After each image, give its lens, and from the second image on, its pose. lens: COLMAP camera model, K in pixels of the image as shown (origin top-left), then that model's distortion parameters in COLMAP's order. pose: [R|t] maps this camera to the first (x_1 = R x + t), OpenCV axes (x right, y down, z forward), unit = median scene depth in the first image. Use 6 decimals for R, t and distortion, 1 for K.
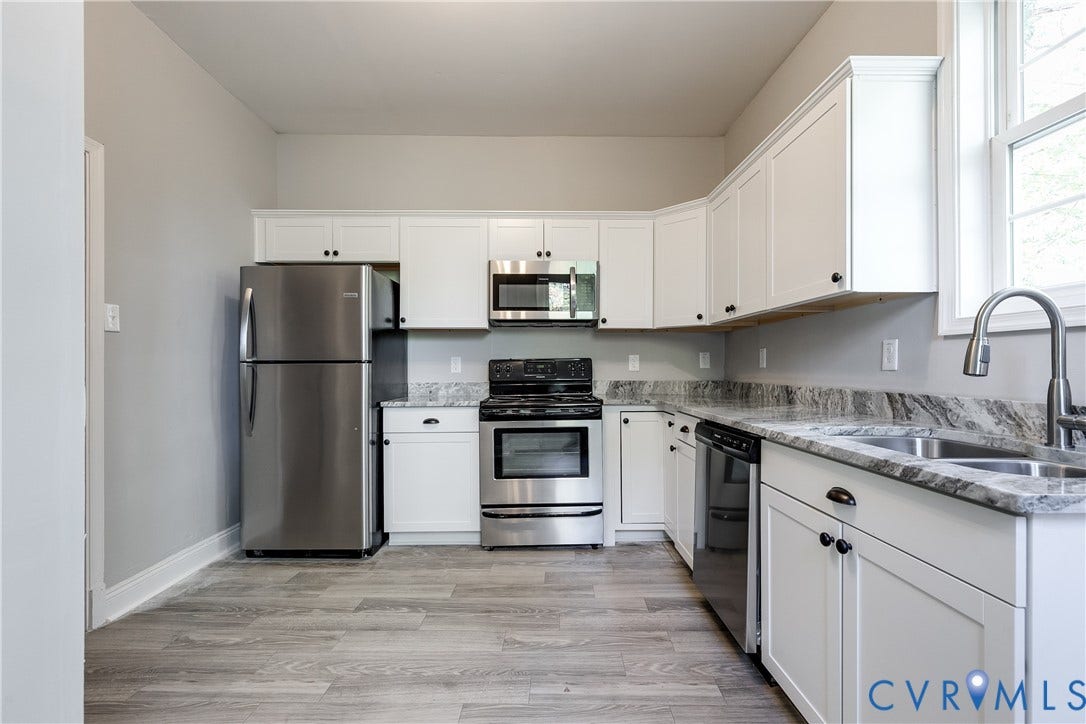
lens RADIAL K [[488.7, 0, 544.0], [0, 488.7, 364.5], [0, 0, 1]] dist [0.001408, -0.000531]
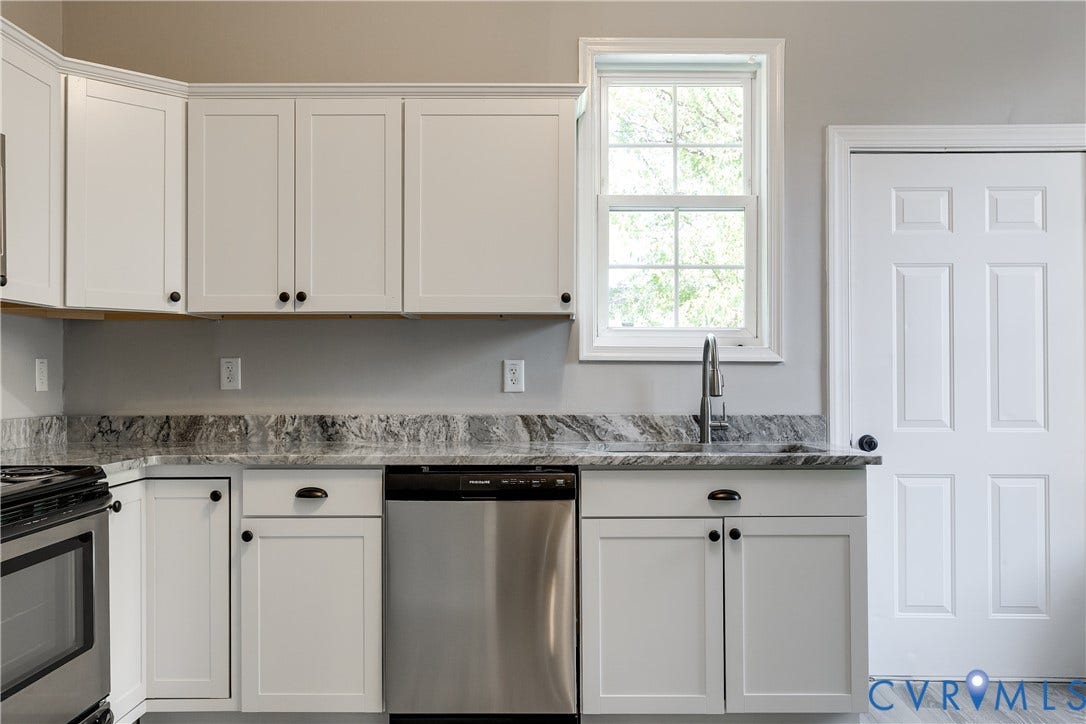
lens RADIAL K [[934.5, 0, 549.5], [0, 934.5, 363.0], [0, 0, 1]] dist [0.012517, -0.005722]
pose [[0.029914, 0.015424, 0.999433, -1.132672], [-0.006313, 0.999864, -0.015242, -0.017740], [-0.999533, -0.005853, 0.030007, 0.878673]]
